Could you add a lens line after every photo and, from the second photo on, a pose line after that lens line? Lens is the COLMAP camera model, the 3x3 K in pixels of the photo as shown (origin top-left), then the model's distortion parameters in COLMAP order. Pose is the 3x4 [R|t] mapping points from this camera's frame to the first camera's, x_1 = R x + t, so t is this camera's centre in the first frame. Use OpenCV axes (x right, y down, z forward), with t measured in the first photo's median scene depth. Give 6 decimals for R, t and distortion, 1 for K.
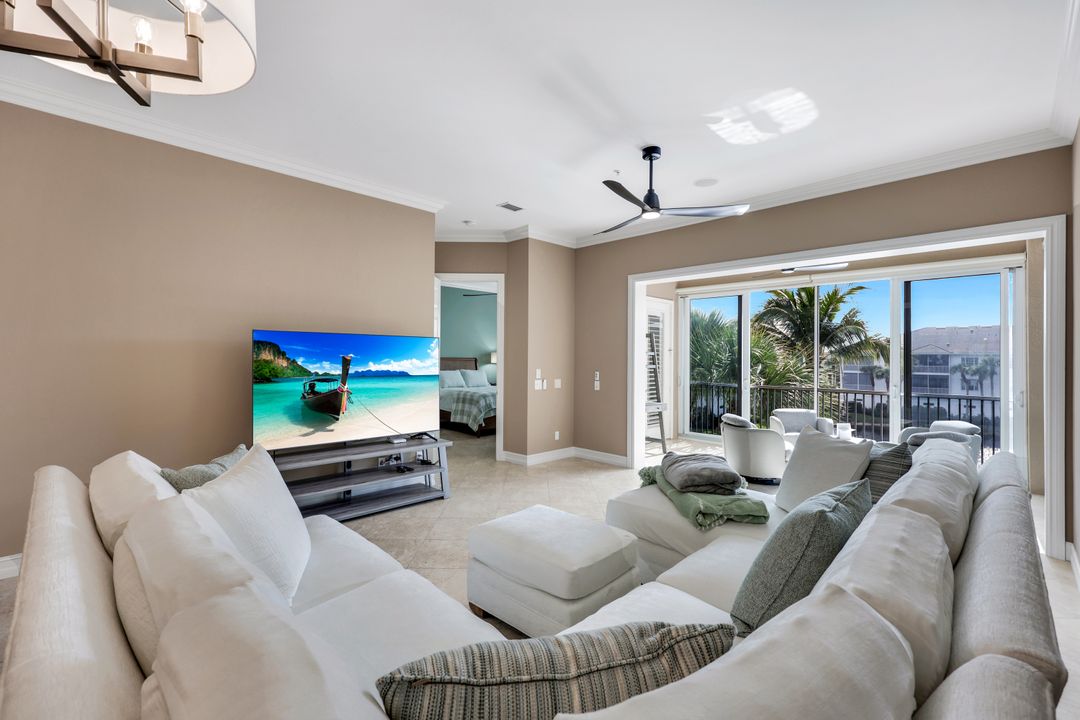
lens RADIAL K [[450.5, 0, 548.0], [0, 450.5, 352.8], [0, 0, 1]] dist [0.007201, 0.000379]
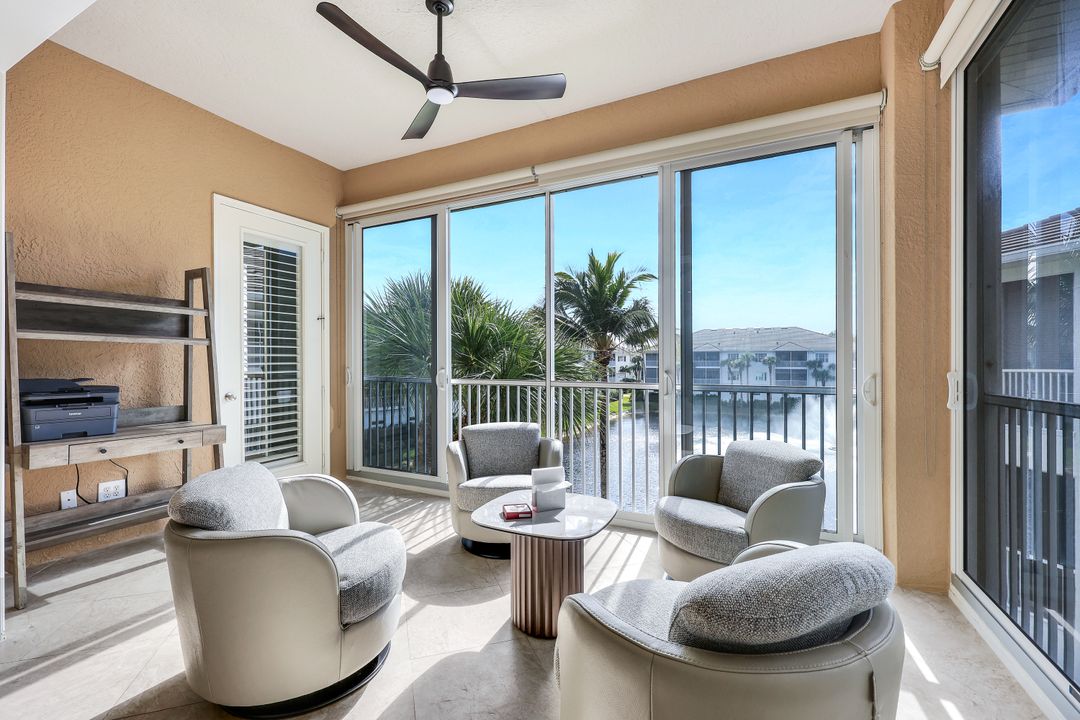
lens RADIAL K [[443.0, 0, 530.2], [0, 443.0, 363.4], [0, 0, 1]] dist [-0.000699, -0.000028]
pose [[0.948601, -0.015905, 0.316074, 0.180955], [0.008727, 0.999671, 0.024114, 0.019688], [-0.316354, -0.020116, 0.948428, 0.224376]]
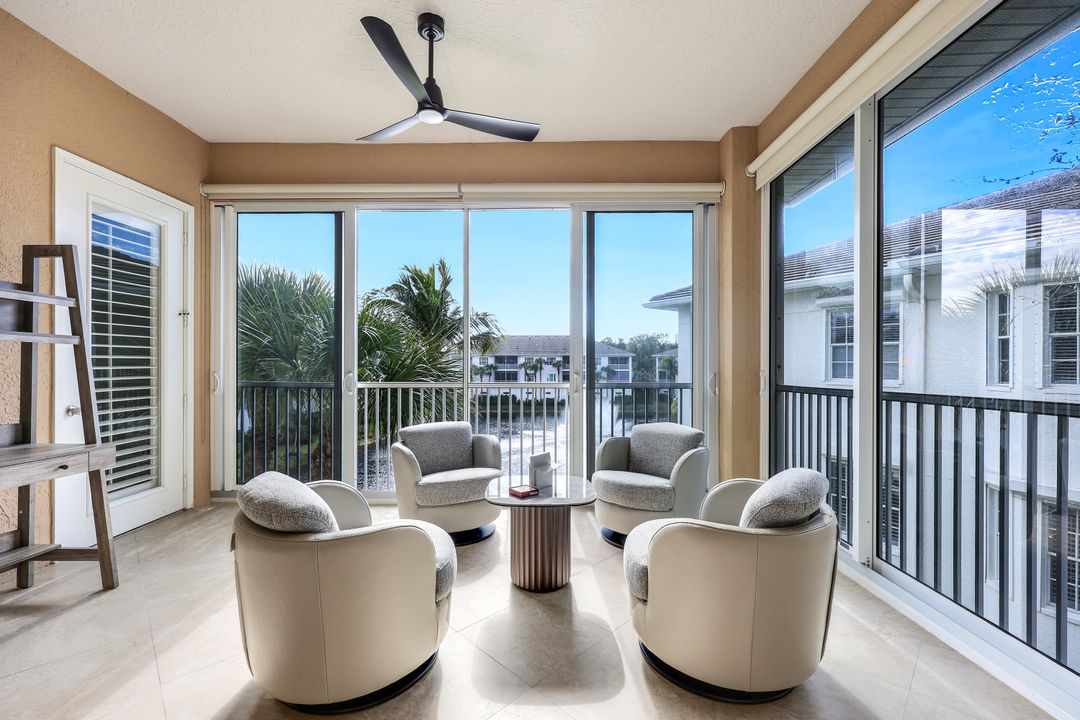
lens RADIAL K [[443.0, 0, 529.8], [0, 443.0, 361.0], [0, 0, 1]] dist [-0.000699, -0.000028]
pose [[0.724436, -0.009168, 0.689281, 0.115204], [-0.000494, 0.999904, 0.013819, 0.018953], [-0.689341, -0.010352, 0.724363, 0.235450]]
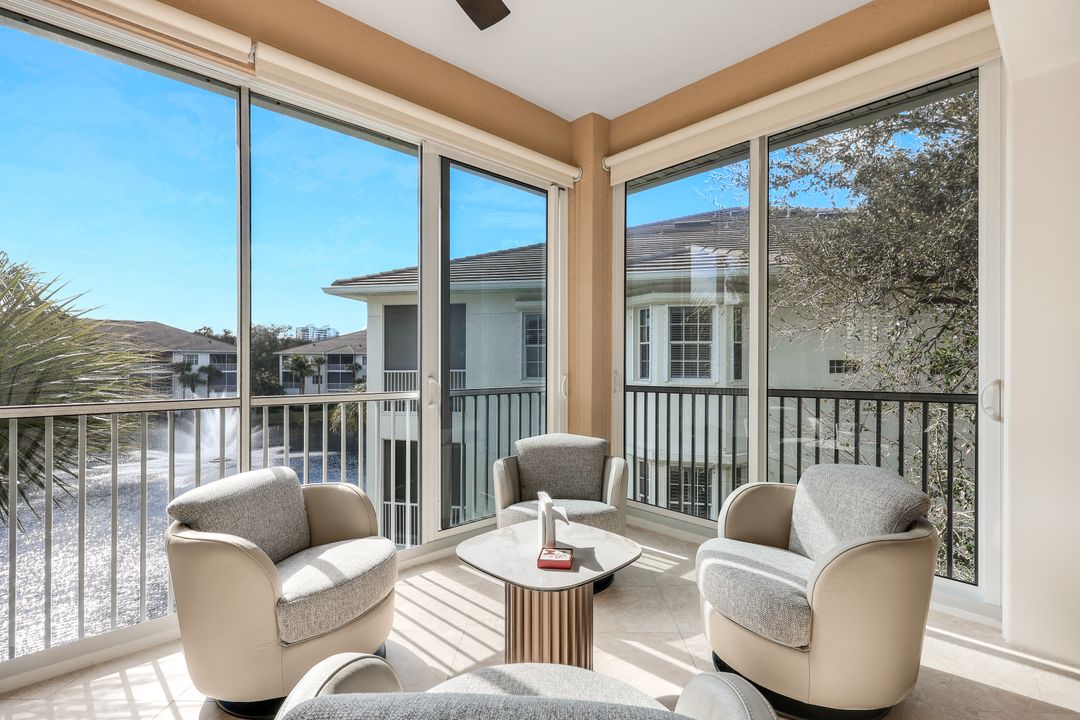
lens RADIAL K [[496.7, 0, 540.1], [0, 496.7, 356.4], [0, 0, 1]] dist [-0.003867, -0.000280]
pose [[0.035071, 0.000116, 0.999385, 0.107293], [-0.015666, 0.999877, 0.000434, 0.020289], [-0.999262, -0.015672, 0.035069, 0.343978]]
